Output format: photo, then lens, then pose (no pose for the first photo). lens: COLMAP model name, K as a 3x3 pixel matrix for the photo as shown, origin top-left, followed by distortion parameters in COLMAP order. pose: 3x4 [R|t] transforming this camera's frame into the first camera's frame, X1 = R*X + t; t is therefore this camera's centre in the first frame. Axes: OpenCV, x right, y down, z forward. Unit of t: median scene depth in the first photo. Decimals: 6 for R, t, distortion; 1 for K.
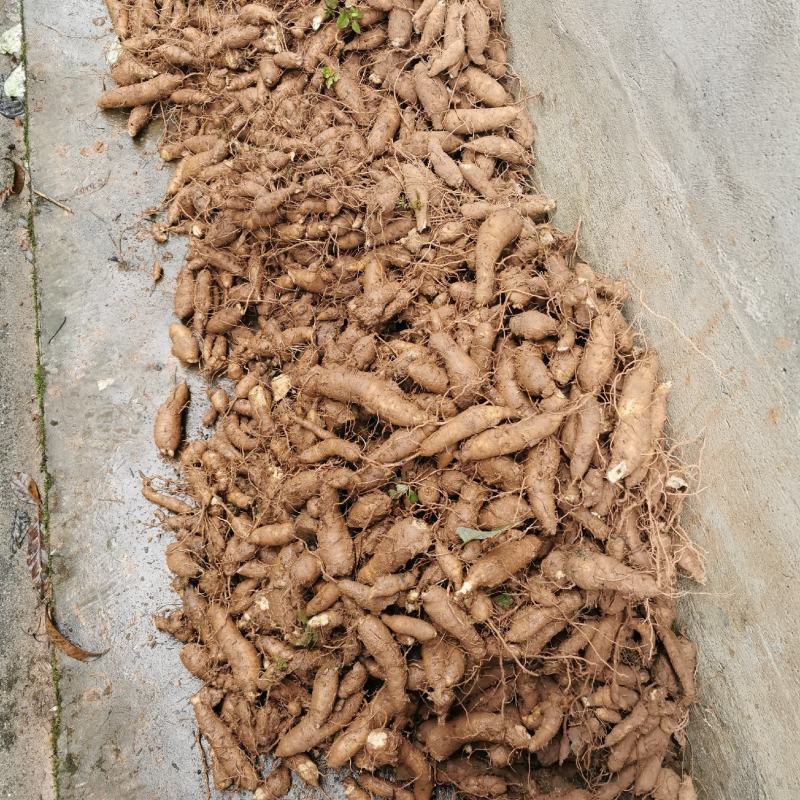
lens RADIAL K [[826.0, 0, 409.9], [0, 826.0, 404.8], [0, 0, 1]] dist [0.048366, -0.043059]
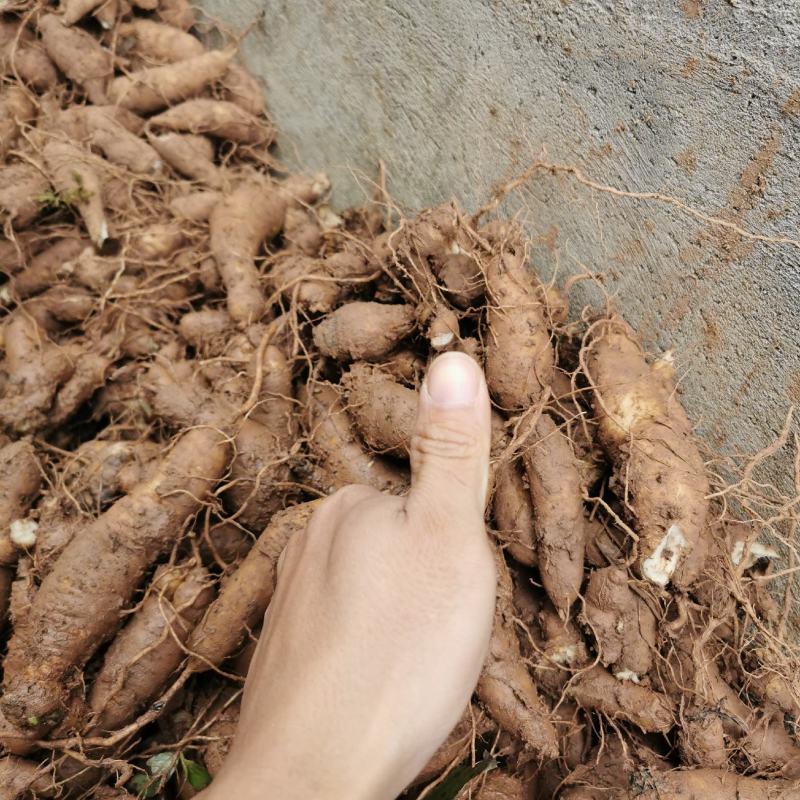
lens RADIAL K [[826.0, 0, 409.9], [0, 826.0, 404.8], [0, 0, 1]] dist [0.048366, -0.043059]
pose [[0.931367, -0.220685, 0.289575, 0.019667], [0.278676, 0.943946, -0.176933, 0.034072], [-0.234296, 0.245487, 0.940660, 0.448638]]
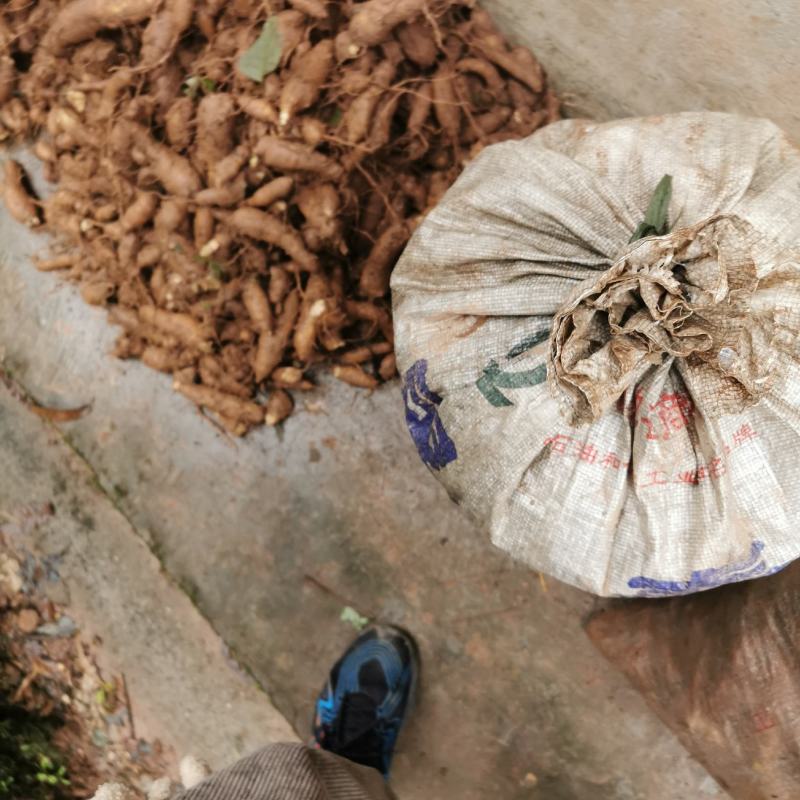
lens RADIAL K [[826.0, 0, 409.9], [0, 826.0, 404.8], [0, 0, 1]] dist [0.048366, -0.043059]
pose [[0.837304, -0.531566, -0.127904, 0.102259], [0.546512, 0.807009, 0.223745, 0.263554], [-0.015715, -0.257244, 0.966219, -0.034819]]
